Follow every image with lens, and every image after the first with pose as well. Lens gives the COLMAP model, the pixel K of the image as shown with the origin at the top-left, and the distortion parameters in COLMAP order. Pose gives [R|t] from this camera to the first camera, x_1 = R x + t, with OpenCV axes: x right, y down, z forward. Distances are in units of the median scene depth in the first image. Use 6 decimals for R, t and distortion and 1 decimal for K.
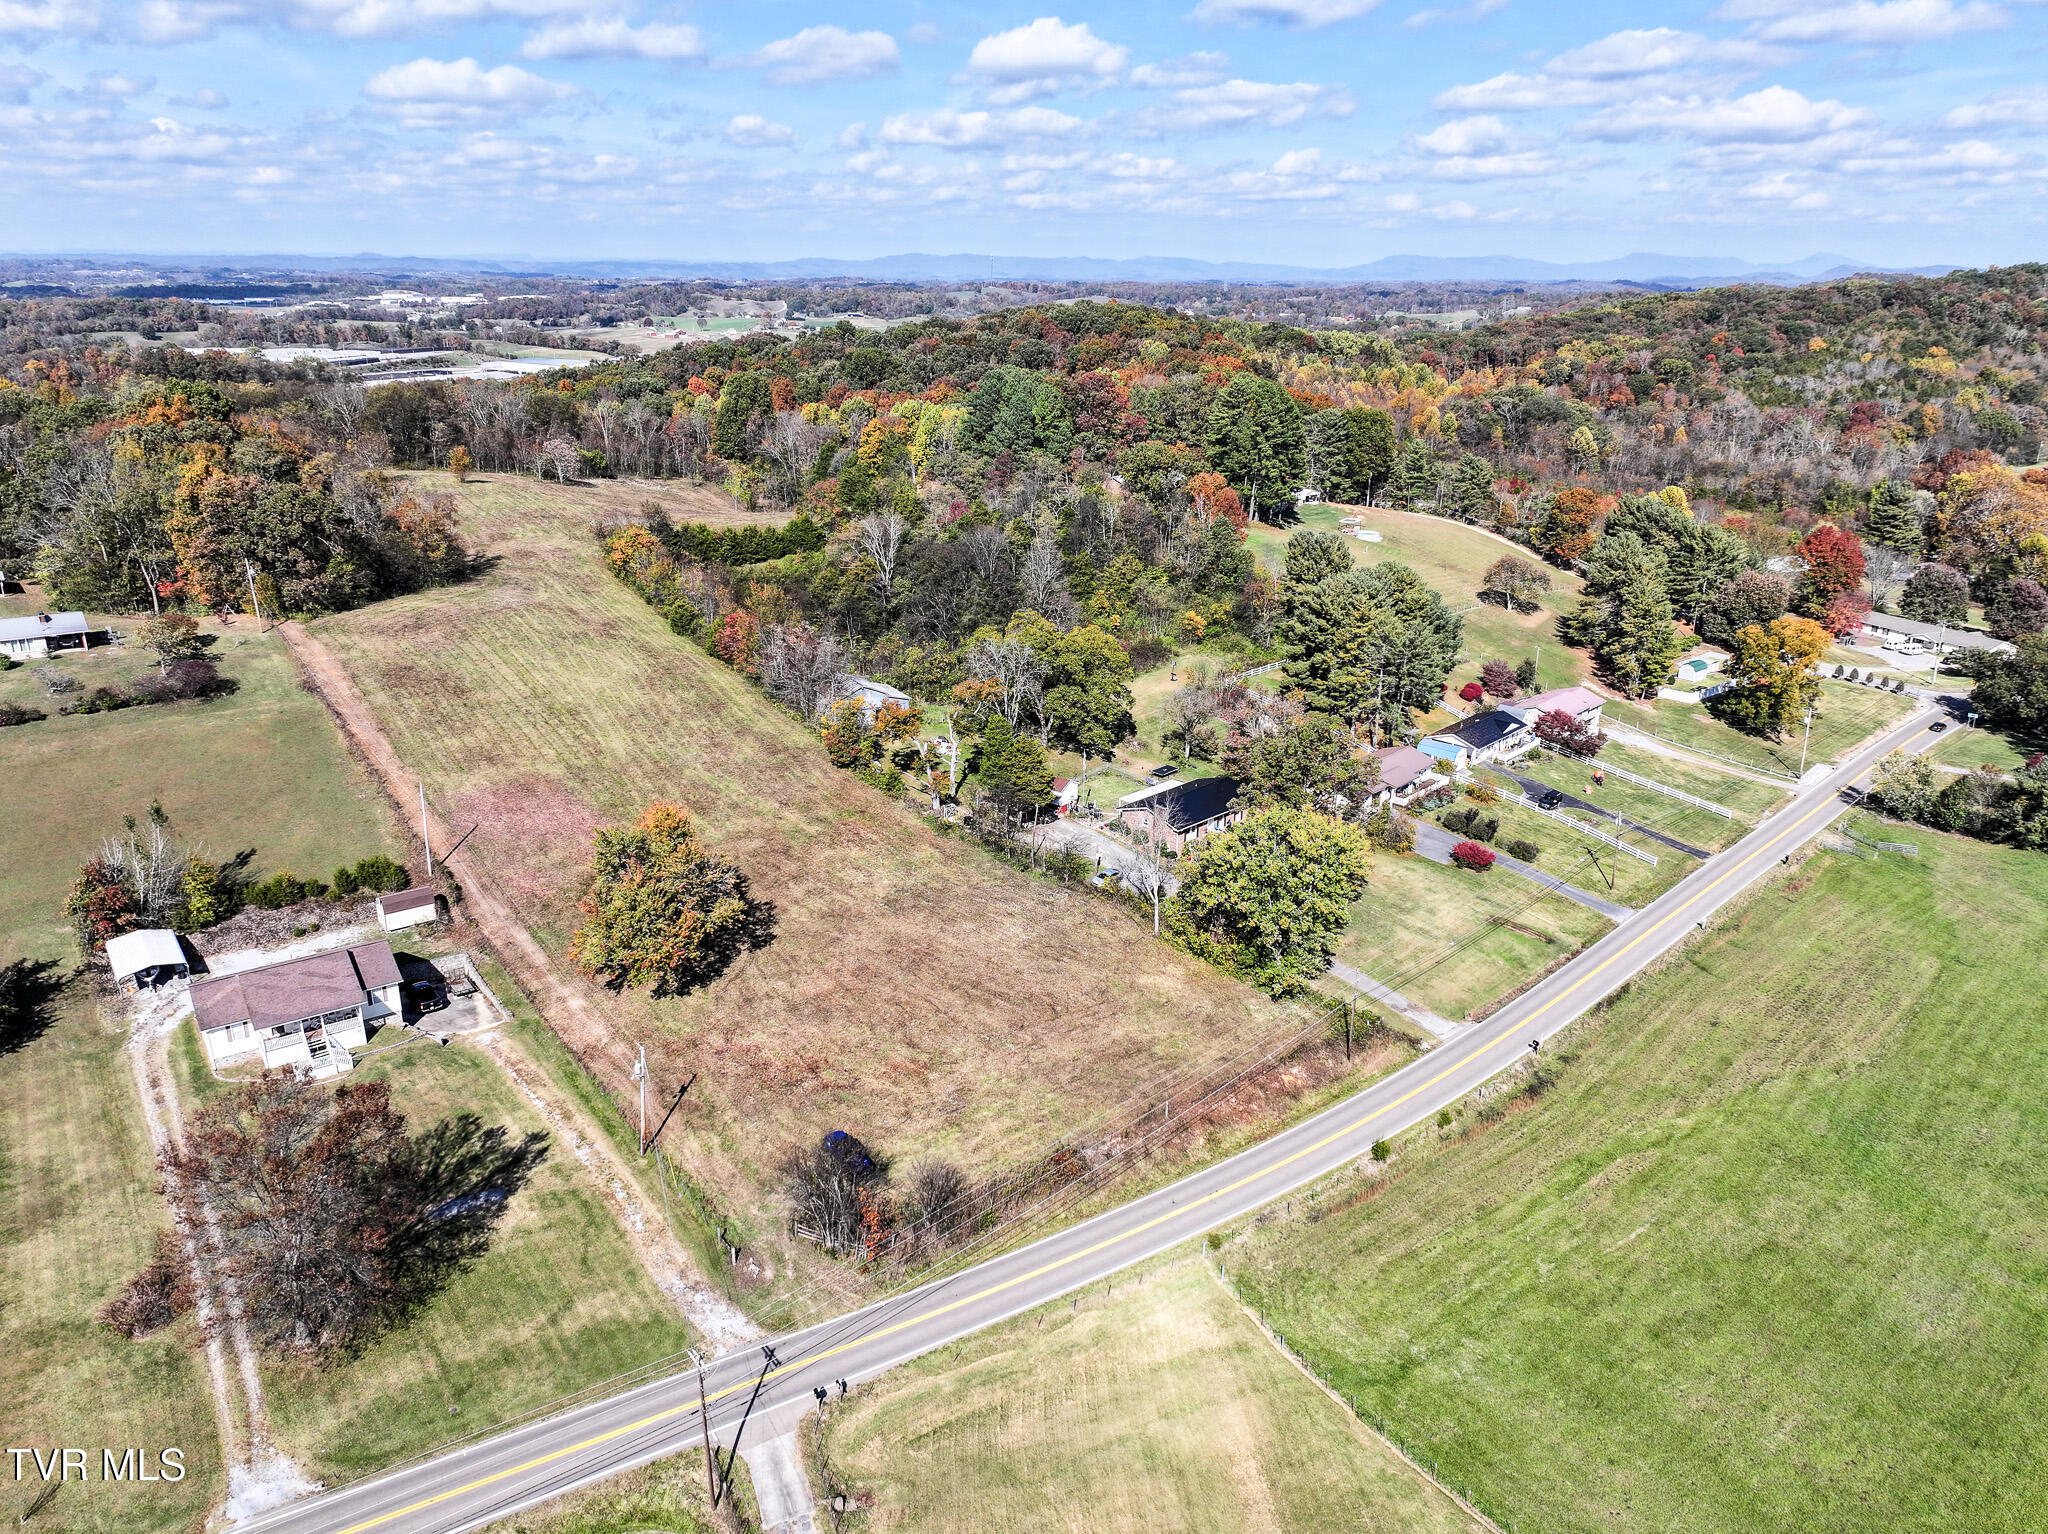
lens RADIAL K [[1432.5, 0, 1024.0], [0, 1432.5, 767.0], [0, 0, 1]] dist [-0.007407, 0.022724]
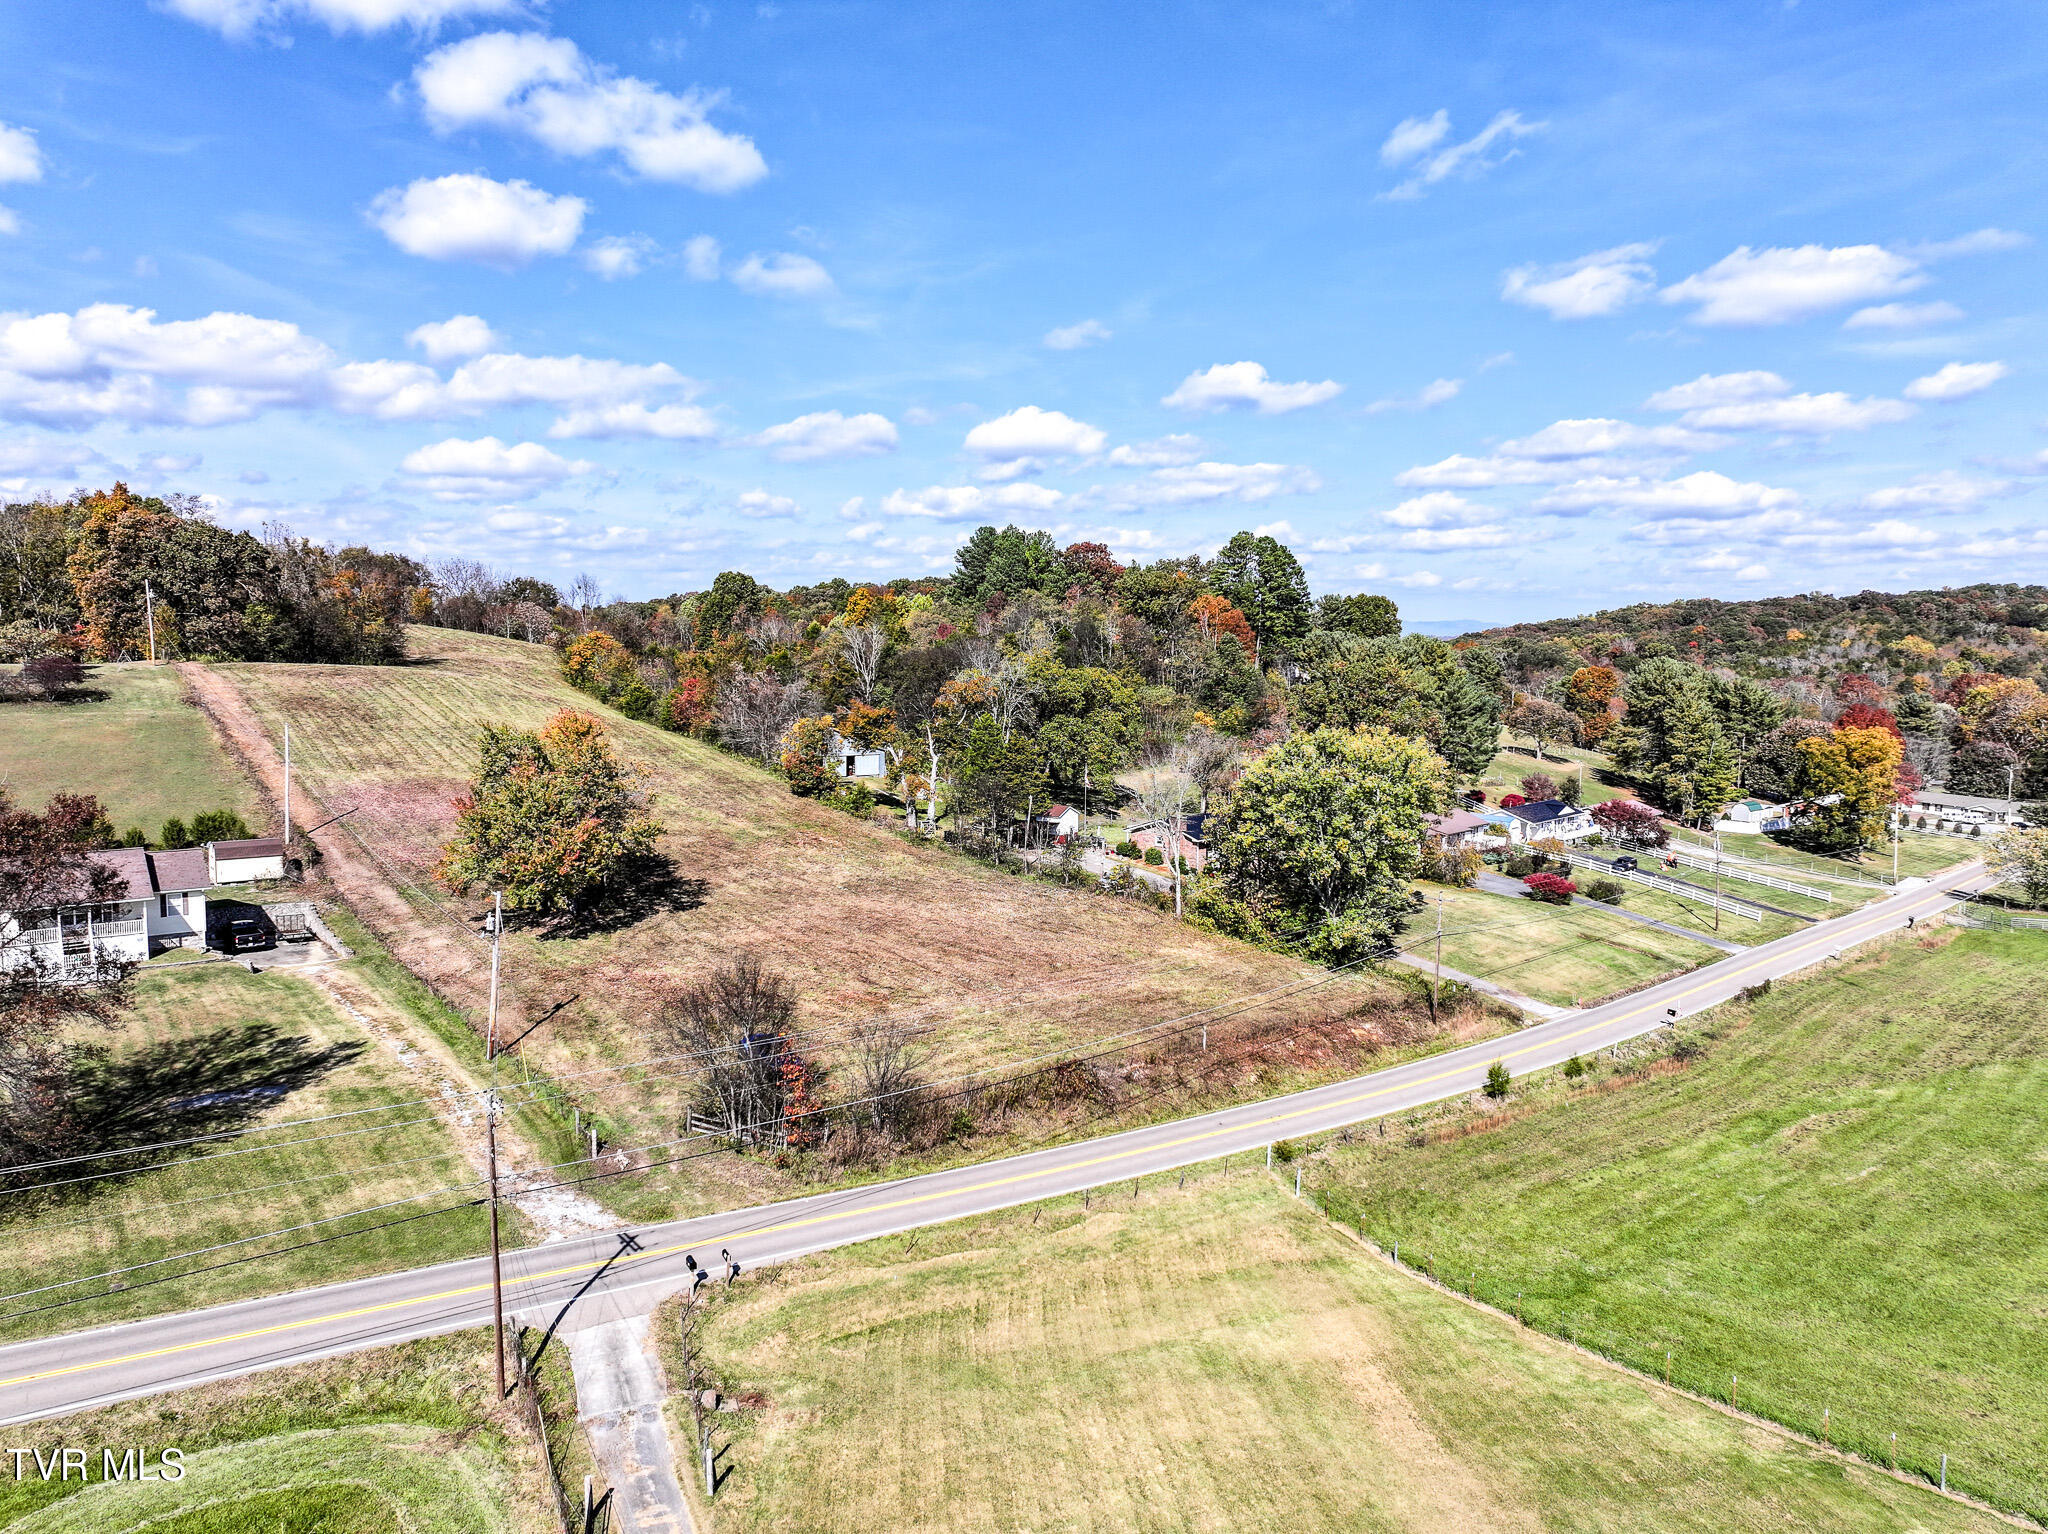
lens RADIAL K [[1435.4, 0, 1025.6], [0, 1435.4, 766.4], [0, 0, 1]] dist [-0.007085, 0.021908]
pose [[0.999963, 0.005467, 0.006622, 0.000387], [-0.003729, 0.971120, -0.238563, 0.238988], [-0.007735, 0.238530, 0.971104, 0.203184]]
